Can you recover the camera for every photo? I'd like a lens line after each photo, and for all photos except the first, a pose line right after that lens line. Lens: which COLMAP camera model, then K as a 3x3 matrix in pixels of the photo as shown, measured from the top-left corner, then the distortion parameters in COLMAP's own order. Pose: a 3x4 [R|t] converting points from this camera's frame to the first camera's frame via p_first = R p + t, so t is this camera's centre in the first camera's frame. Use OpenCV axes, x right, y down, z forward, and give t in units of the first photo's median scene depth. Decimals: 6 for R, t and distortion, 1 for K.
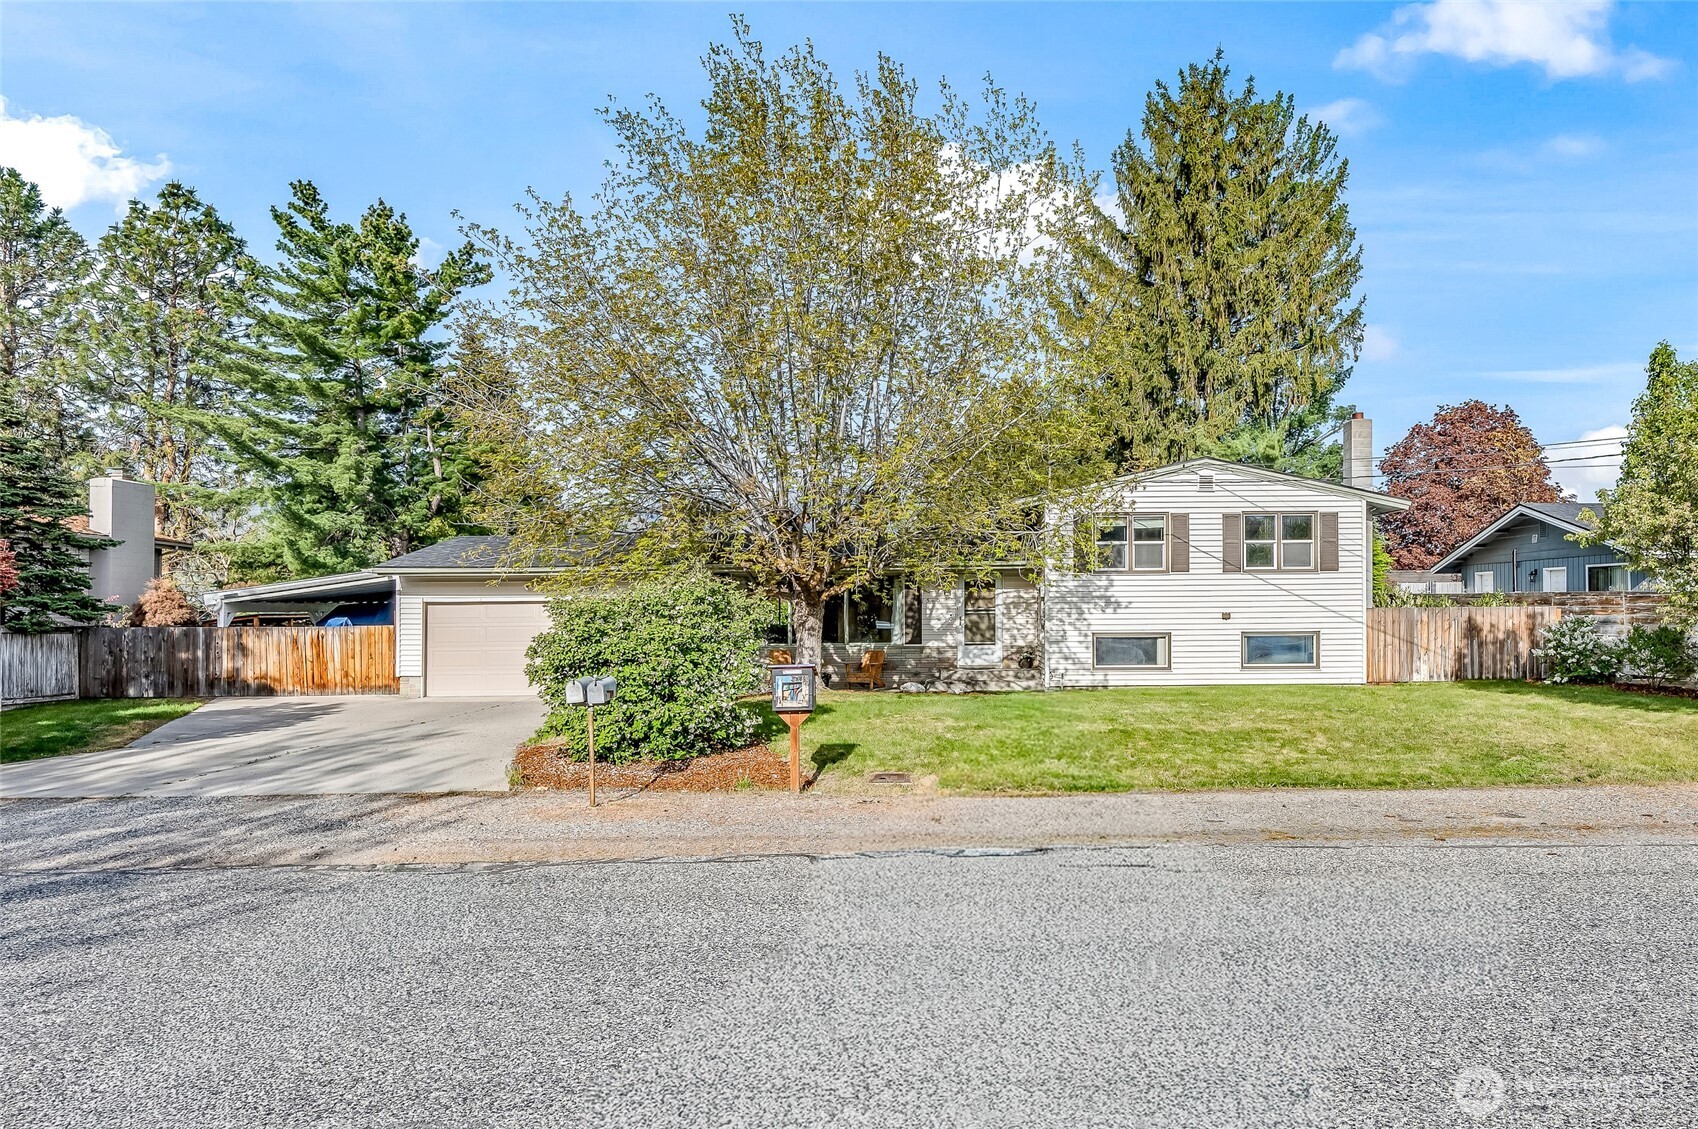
lens RADIAL K [[971.4, 0, 849.0], [0, 971.4, 564.5], [0, 0, 1]] dist [-0.000664, 0.000448]
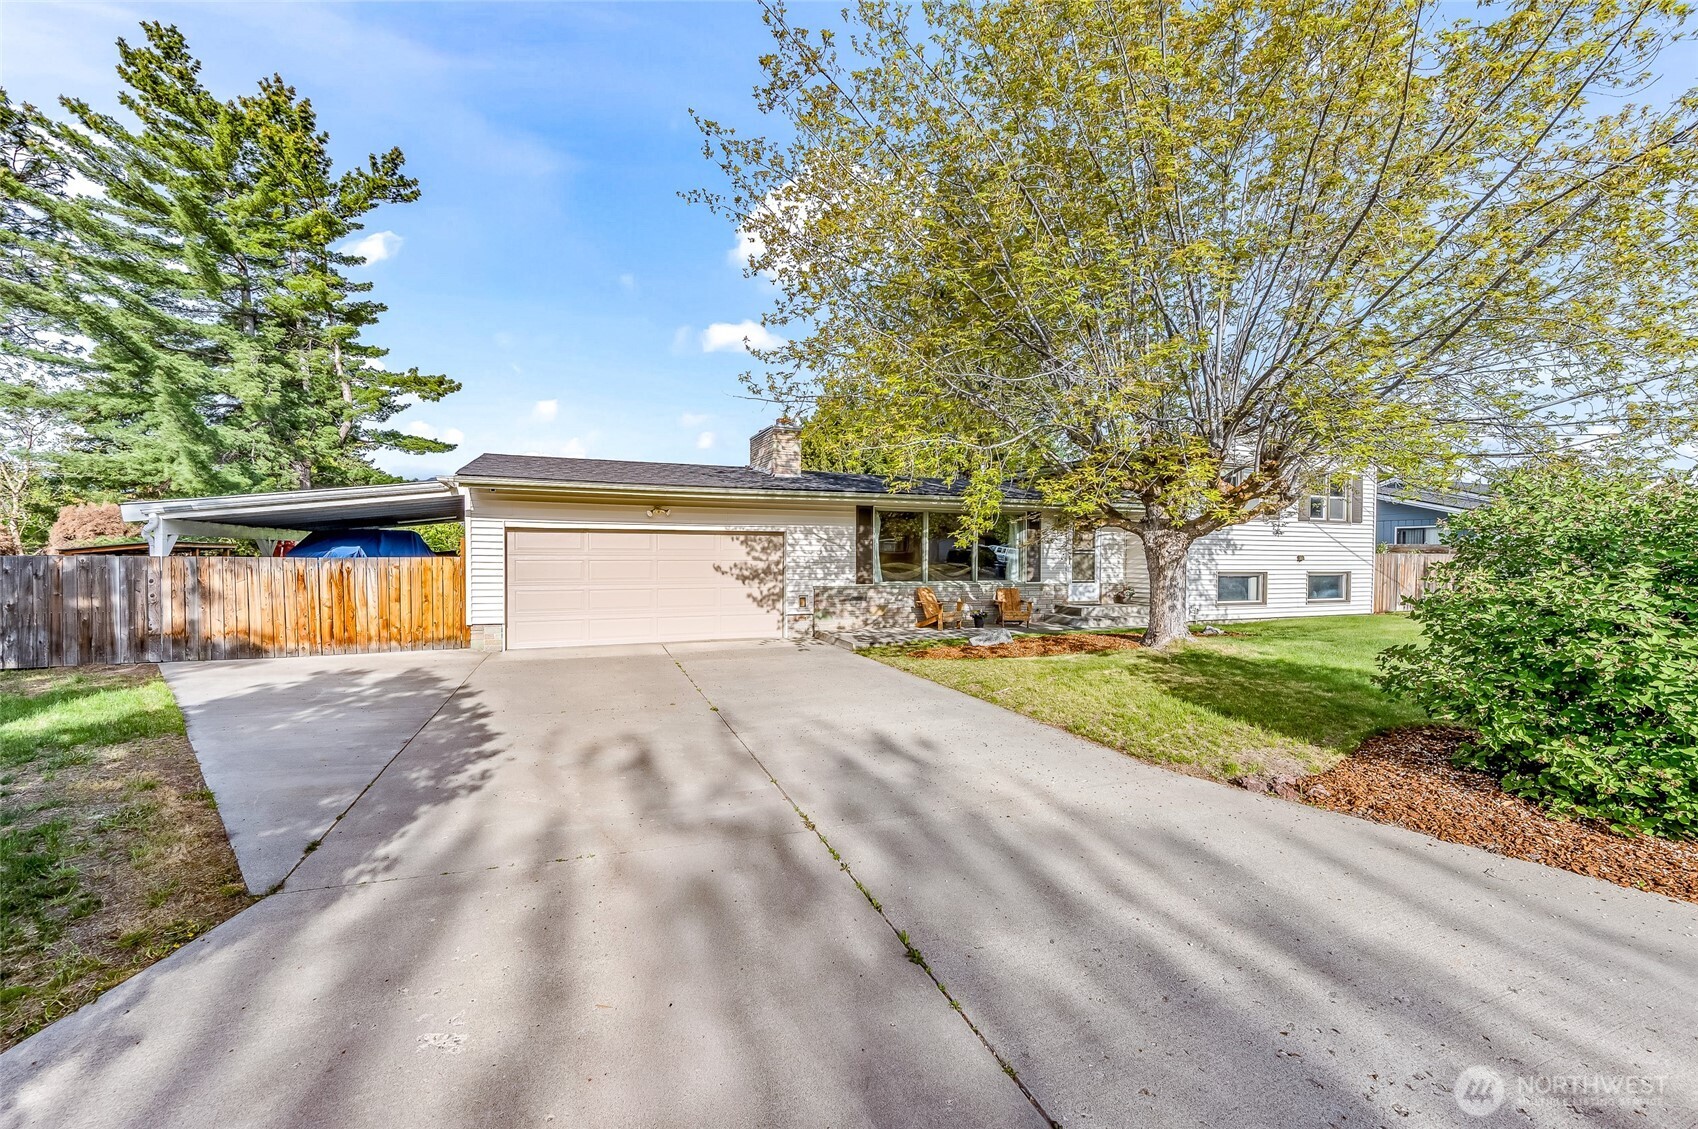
lens RADIAL K [[625.1, 0, 777.6], [0, 625.1, 558.3], [0, 0, 1]] dist [0.000191, 0.000024]
pose [[0.931120, 0.013660, 0.364456, -0.433213], [-0.030243, 0.998749, 0.039831, 0.038257], [-0.363456, -0.048110, 0.930368, 0.481060]]
